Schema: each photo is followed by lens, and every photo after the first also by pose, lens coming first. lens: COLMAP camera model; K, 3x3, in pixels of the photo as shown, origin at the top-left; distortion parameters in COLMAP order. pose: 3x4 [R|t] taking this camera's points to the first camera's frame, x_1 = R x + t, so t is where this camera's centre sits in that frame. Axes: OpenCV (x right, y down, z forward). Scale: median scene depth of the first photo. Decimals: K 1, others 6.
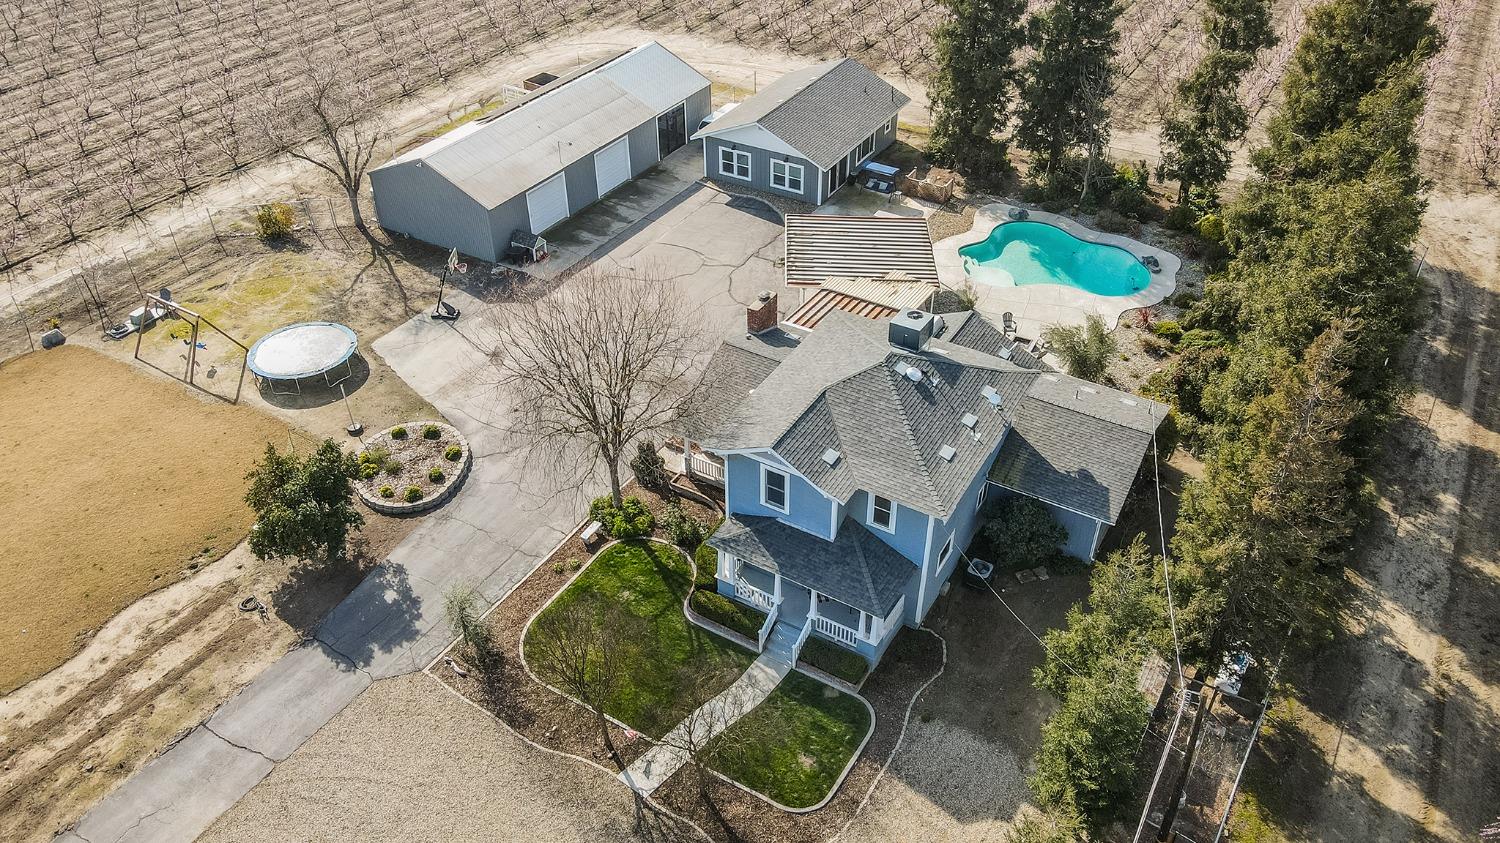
lens RADIAL K [[1114.6, 0, 760.3], [0, 1114.6, 425.0], [0, 0, 1]] dist [-0.002463, 0.070180]
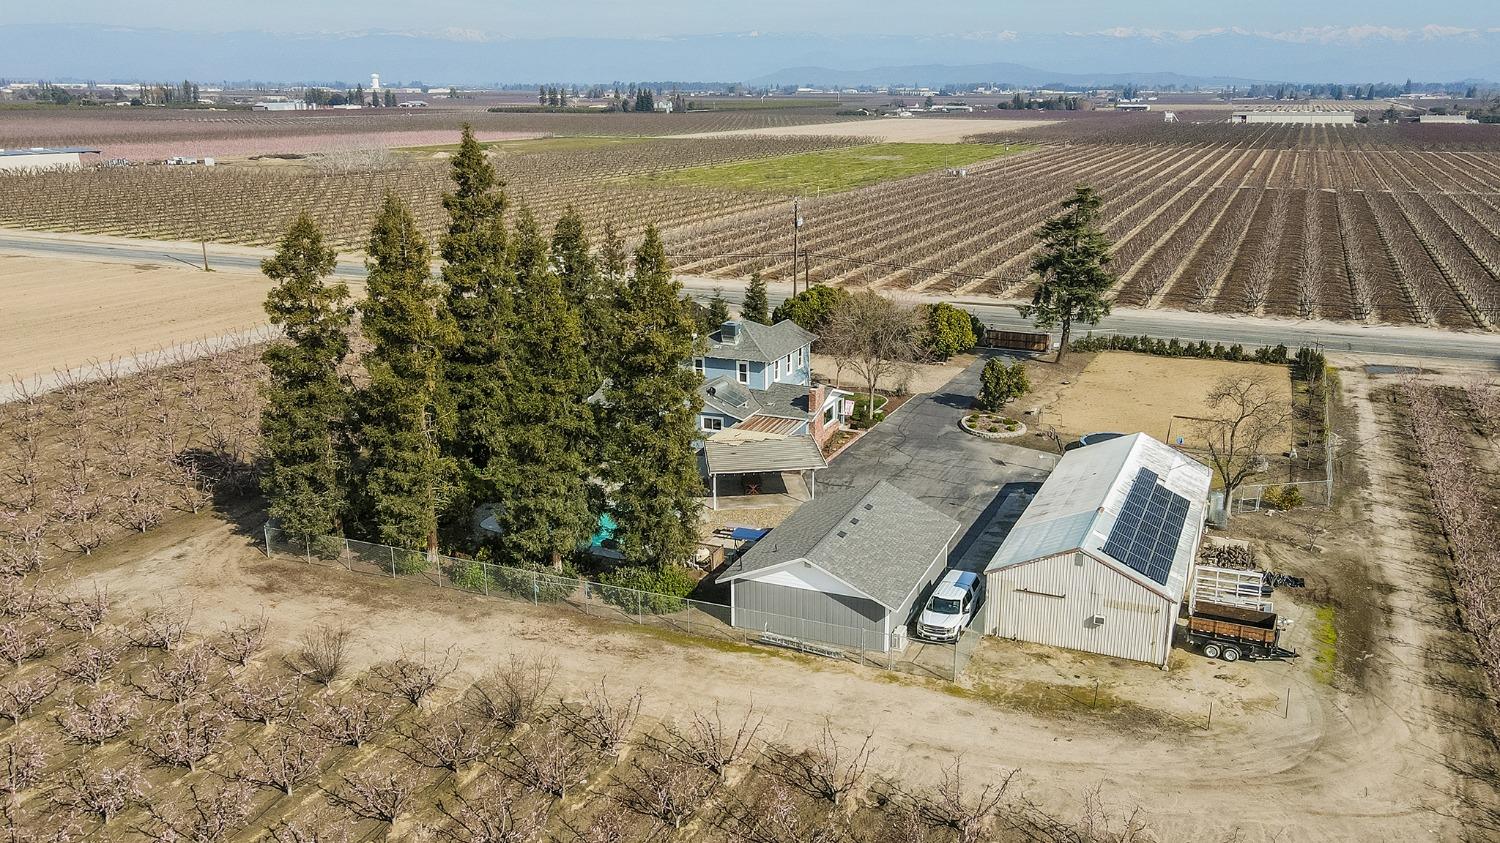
lens RADIAL K [[1186.8, 0, 783.5], [0, 1186.8, 424.4], [0, 0, 1]] dist [0.016607, 0.013232]
pose [[-0.990667, 0.039572, -0.130432, 0.213517], [-0.081362, 0.596061, 0.798806, -1.123896], [0.109356, 0.801963, -0.587279, 1.564005]]
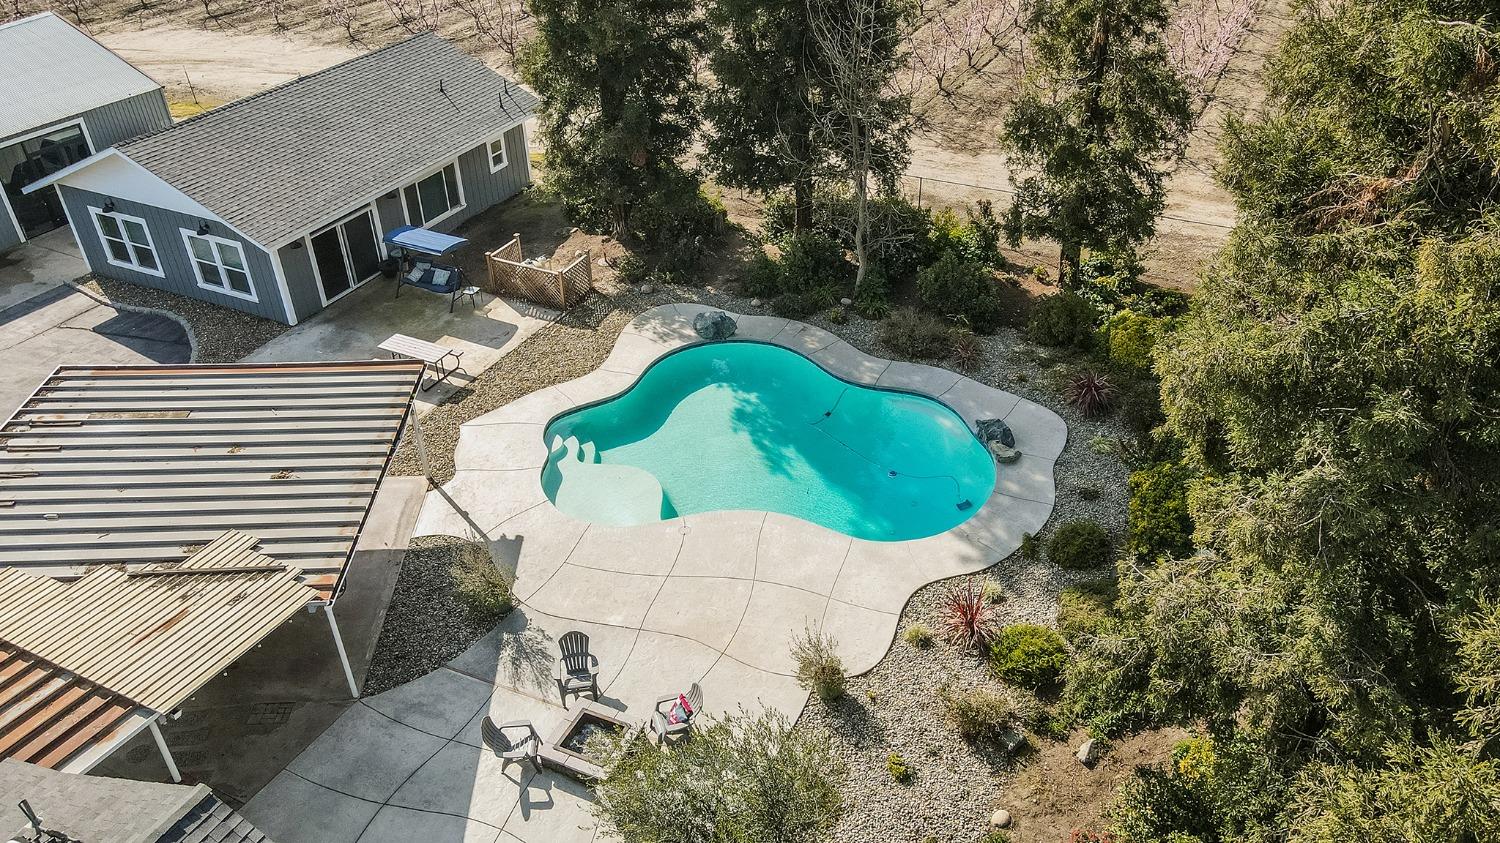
lens RADIAL K [[1114.6, 0, 760.3], [0, 1114.6, 425.0], [0, 0, 1]] dist [-0.002463, 0.070180]
pose [[0.997656, -0.051028, 0.045585, 0.228198], [0.053760, 0.996697, -0.060870, -0.120869], [-0.042328, 0.063178, 0.997104, 0.551058]]
